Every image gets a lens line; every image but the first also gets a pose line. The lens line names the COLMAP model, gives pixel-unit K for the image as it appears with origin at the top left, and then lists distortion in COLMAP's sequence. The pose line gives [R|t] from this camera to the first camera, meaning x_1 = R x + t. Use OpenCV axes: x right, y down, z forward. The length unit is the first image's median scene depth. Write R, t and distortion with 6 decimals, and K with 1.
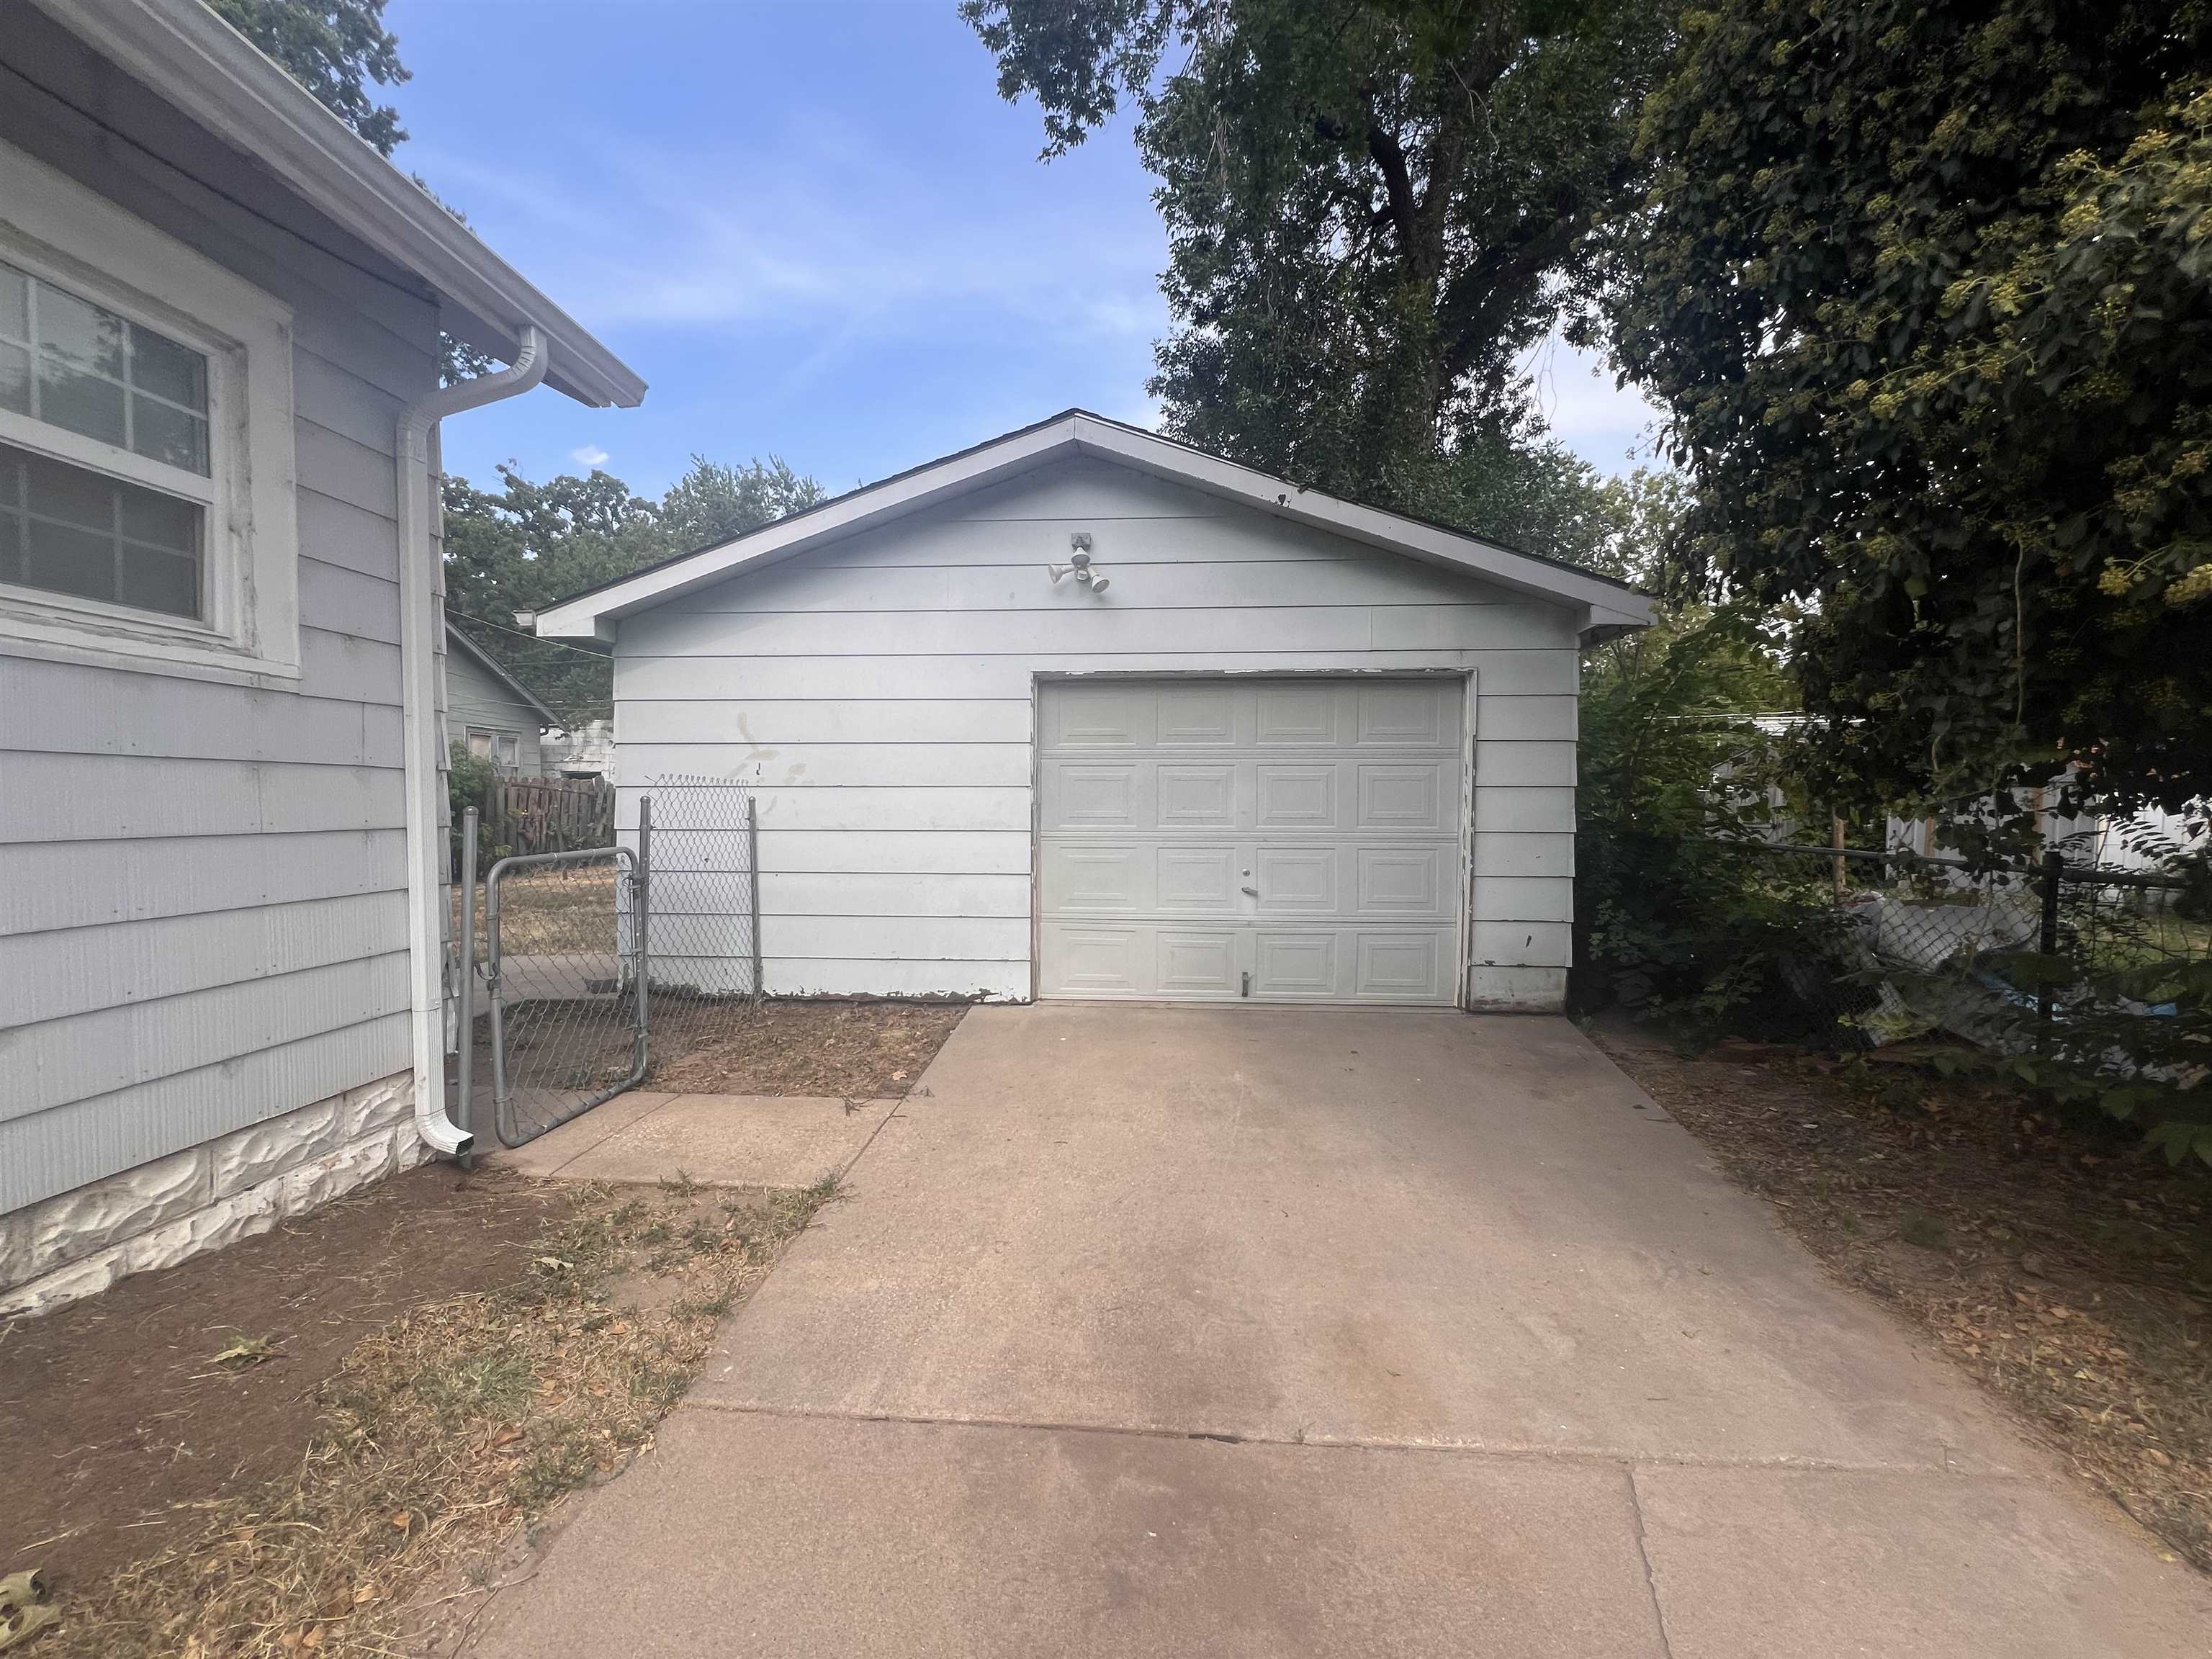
lens RADIAL K [[885.6, 0, 1111.5], [0, 885.6, 827.1], [0, 0, 1]] dist [0.000640, 0.000387]
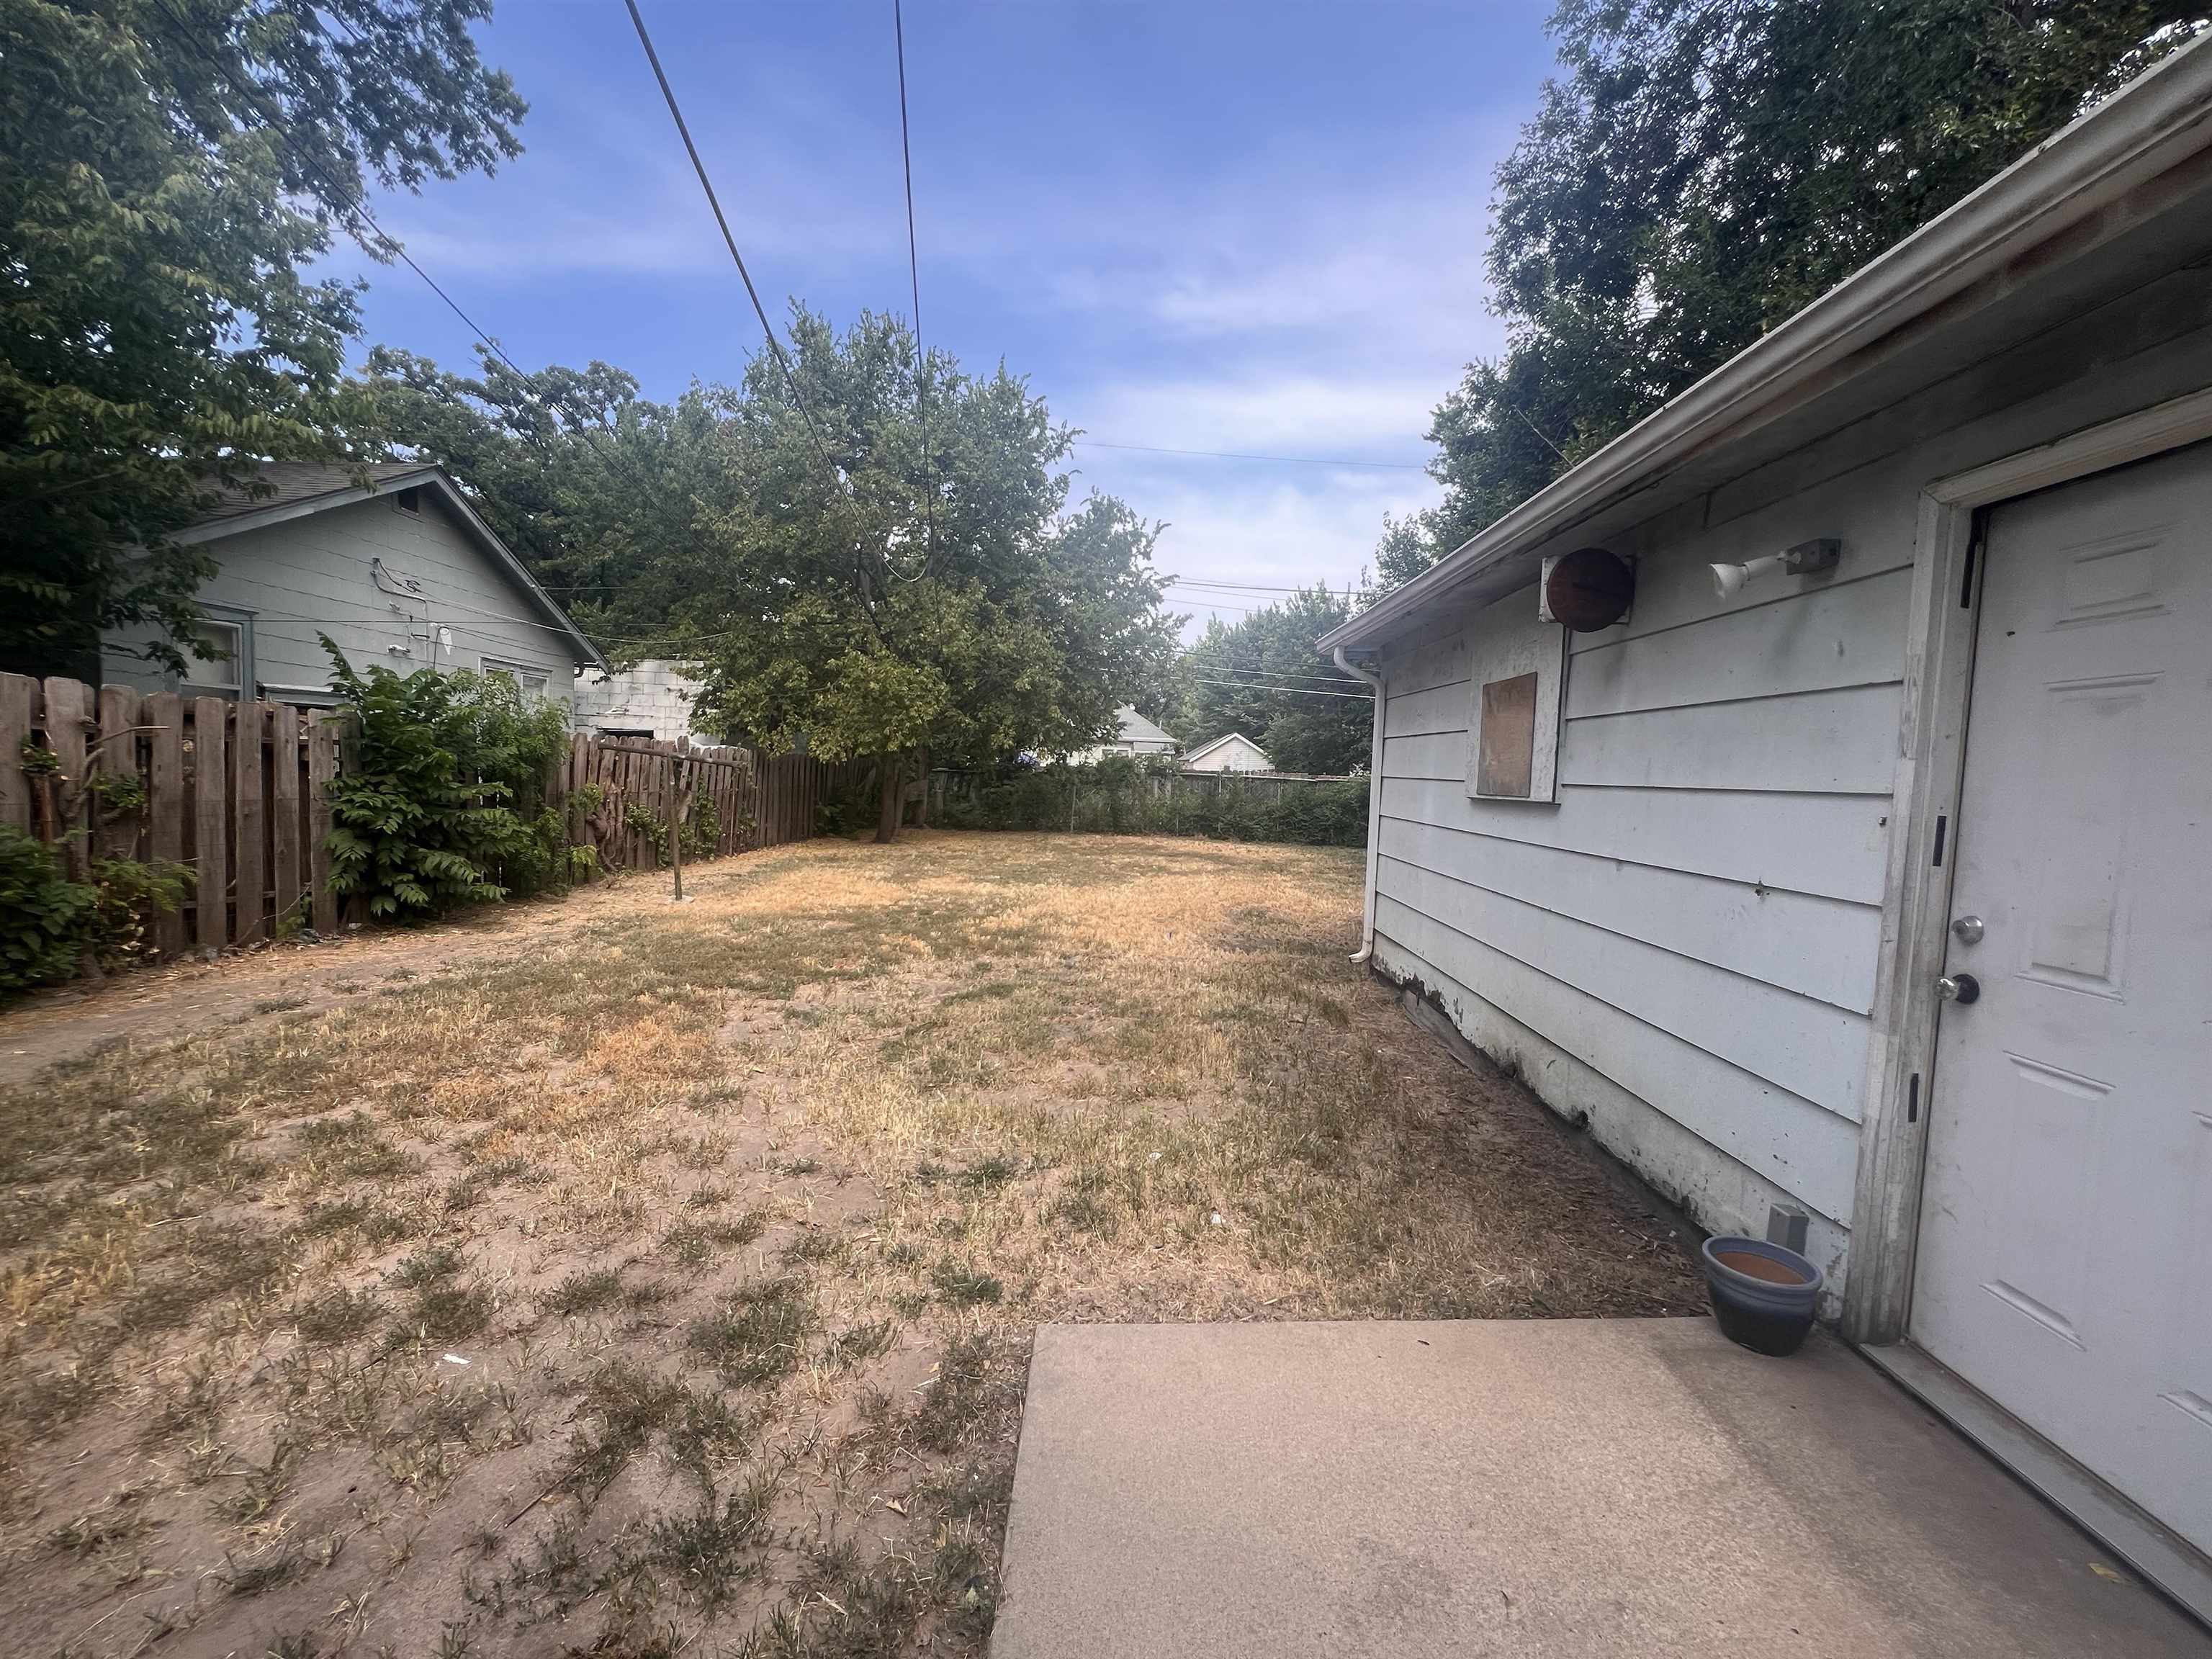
lens RADIAL K [[885.6, 0, 1111.5], [0, 885.6, 827.1], [0, 0, 1]] dist [0.000640, 0.000387]
pose [[0.998174, 0.026964, 0.054053, -0.148060], [-0.028459, 0.999228, 0.027083, -0.007851], [-0.053281, -0.028572, 0.998171, 0.152515]]
